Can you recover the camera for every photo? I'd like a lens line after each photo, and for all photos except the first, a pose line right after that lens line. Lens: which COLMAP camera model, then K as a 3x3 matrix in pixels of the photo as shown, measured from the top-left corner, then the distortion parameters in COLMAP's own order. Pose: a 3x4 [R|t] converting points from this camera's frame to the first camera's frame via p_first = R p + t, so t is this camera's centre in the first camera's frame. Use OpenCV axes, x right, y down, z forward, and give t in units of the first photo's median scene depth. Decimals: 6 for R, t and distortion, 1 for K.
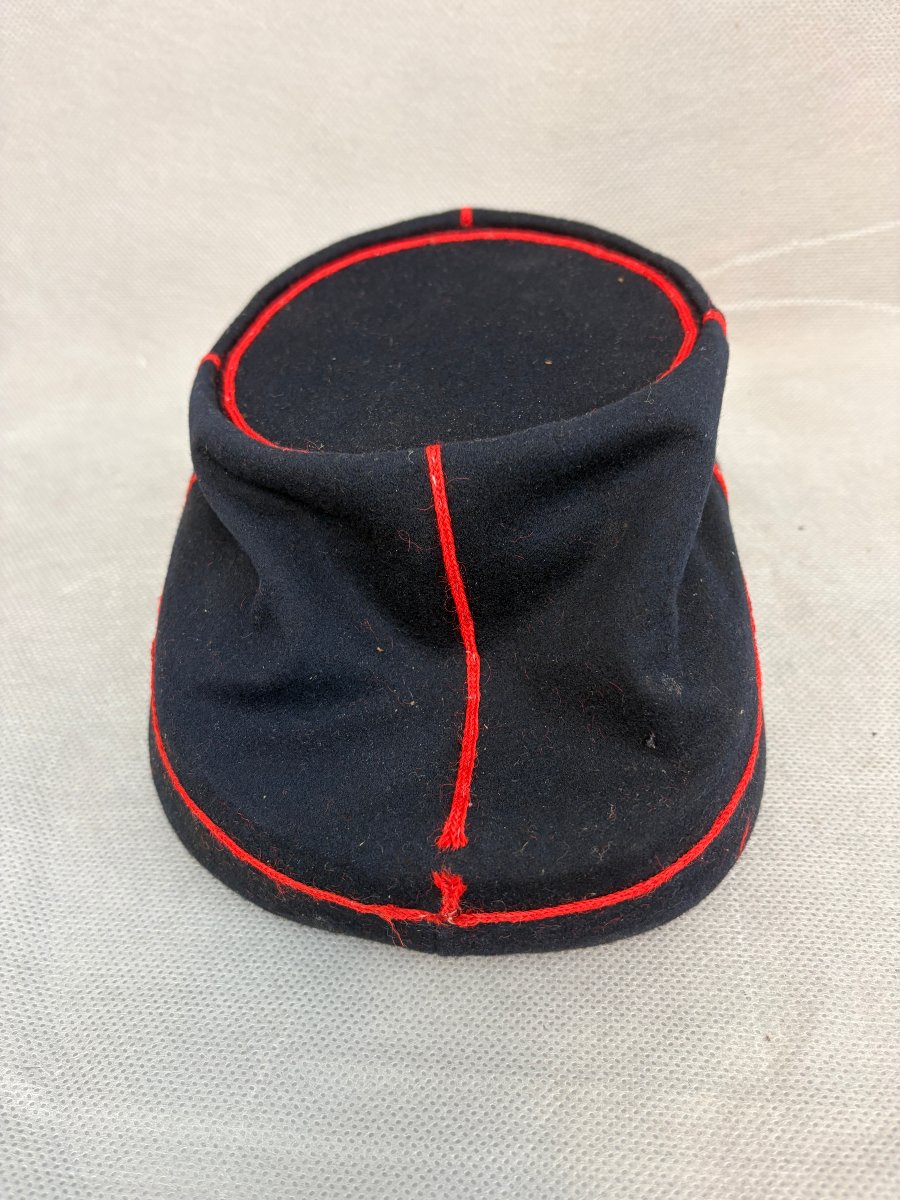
lens RADIAL K [[755.0, 0, 462.4], [0, 755.0, 593.4], [0, 0, 1]] dist [-0.035197, -0.012973]
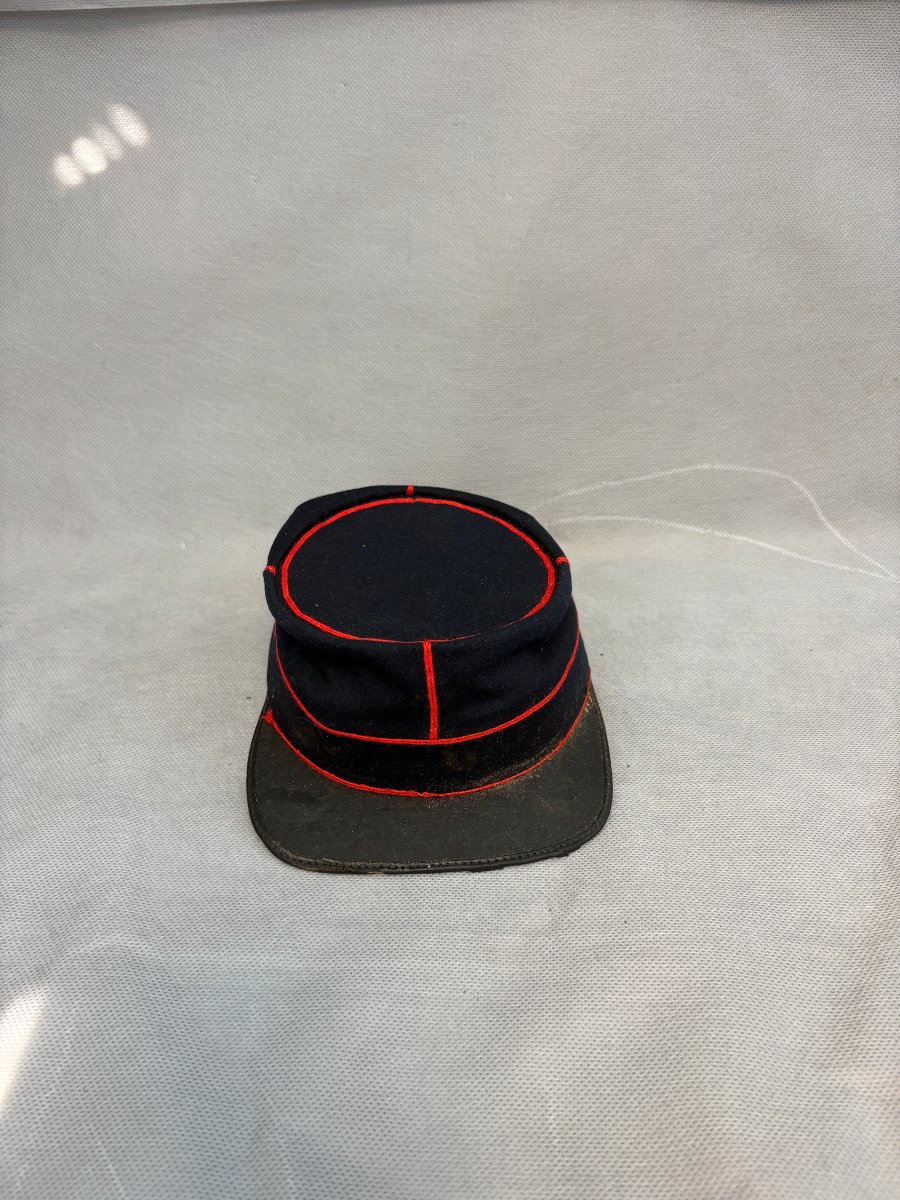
lens RADIAL K [[755.0, 0, 447.5], [0, 755.0, 596.8], [0, 0, 1]] dist [-0.035197, -0.012973]
pose [[0.998089, 0.014340, 0.060114, 0.014464], [-0.001218, 0.977080, -0.212867, 0.122923], [-0.061789, 0.212387, 0.975230, -0.543407]]
